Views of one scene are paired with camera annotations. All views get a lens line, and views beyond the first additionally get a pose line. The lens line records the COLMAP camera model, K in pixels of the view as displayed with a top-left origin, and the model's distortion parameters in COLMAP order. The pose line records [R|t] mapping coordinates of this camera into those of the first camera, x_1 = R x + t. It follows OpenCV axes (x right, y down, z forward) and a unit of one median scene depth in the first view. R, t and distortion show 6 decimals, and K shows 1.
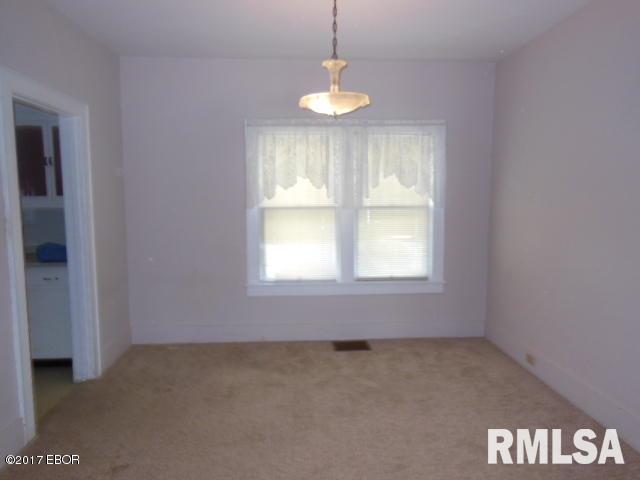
lens RADIAL K [[466.4, 0, 323.5], [0, 466.4, 241.2], [0, 0, 1]] dist [0.008553, 0.003827]
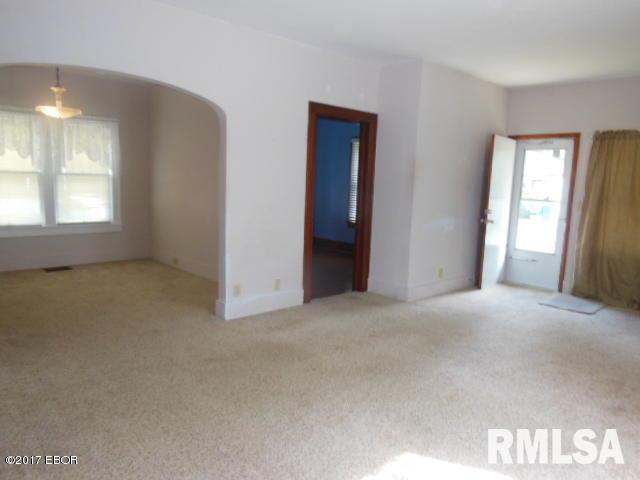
lens RADIAL K [[466.4, 0, 323.4], [0, 466.4, 240.4], [0, 0, 1]] dist [0.008553, 0.003827]
pose [[0.764275, -0.049868, 0.642960, -0.237150], [0.019875, 0.998354, 0.053806, 0.072525], [-0.644584, -0.028343, 0.764008, -0.638196]]
